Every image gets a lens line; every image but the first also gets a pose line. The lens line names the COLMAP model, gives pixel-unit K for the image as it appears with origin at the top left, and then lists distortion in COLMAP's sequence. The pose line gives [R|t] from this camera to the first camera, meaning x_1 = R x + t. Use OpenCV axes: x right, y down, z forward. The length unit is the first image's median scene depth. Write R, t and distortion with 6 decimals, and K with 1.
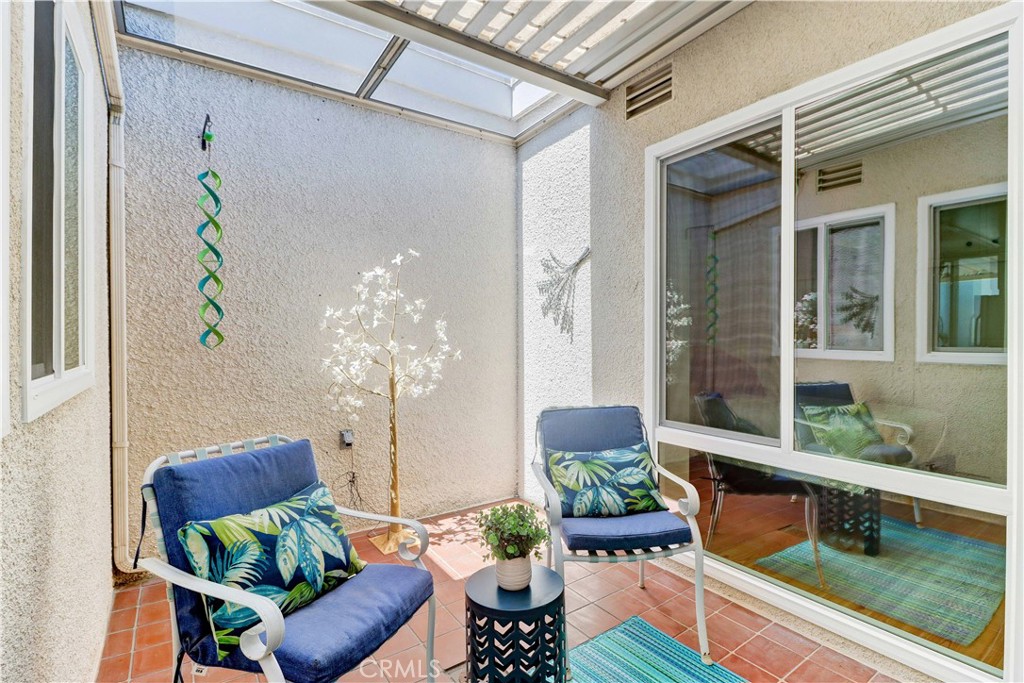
lens RADIAL K [[476.5, 0, 530.4], [0, 476.5, 344.0], [0, 0, 1]] dist [0.019191, -0.010274]
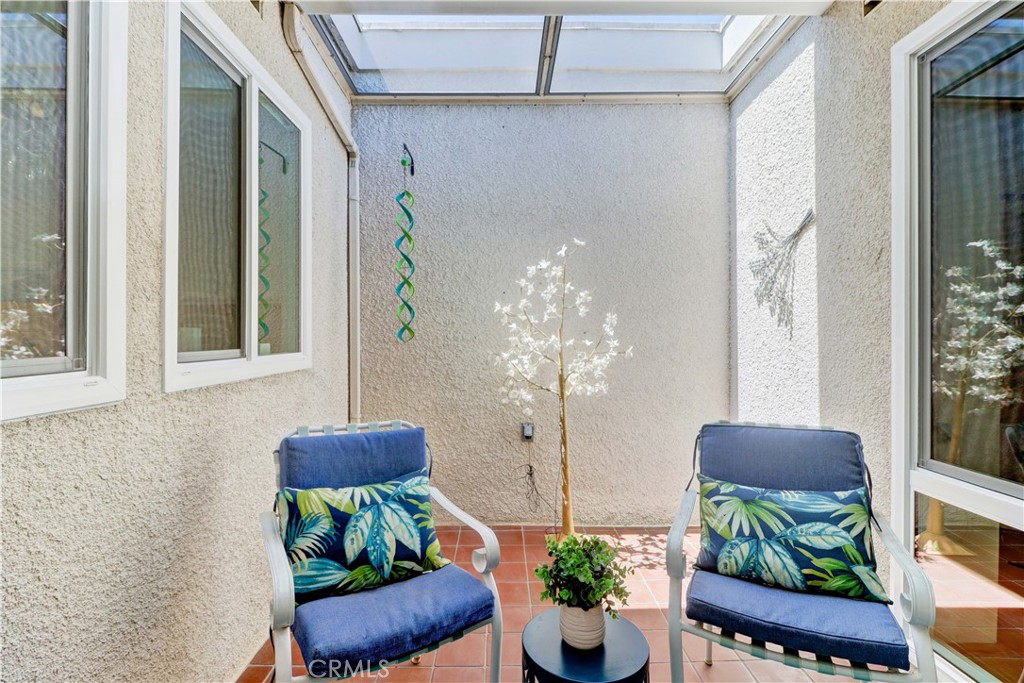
lens RADIAL K [[476.5, 0, 511.0], [0, 476.5, 336.8], [0, 0, 1]] dist [0.019191, -0.010274]
pose [[0.829032, 0.001294, -0.559200, 0.182412], [-0.007453, 0.999934, -0.008736, 0.005169], [0.559152, 0.011410, 0.828987, 0.157757]]
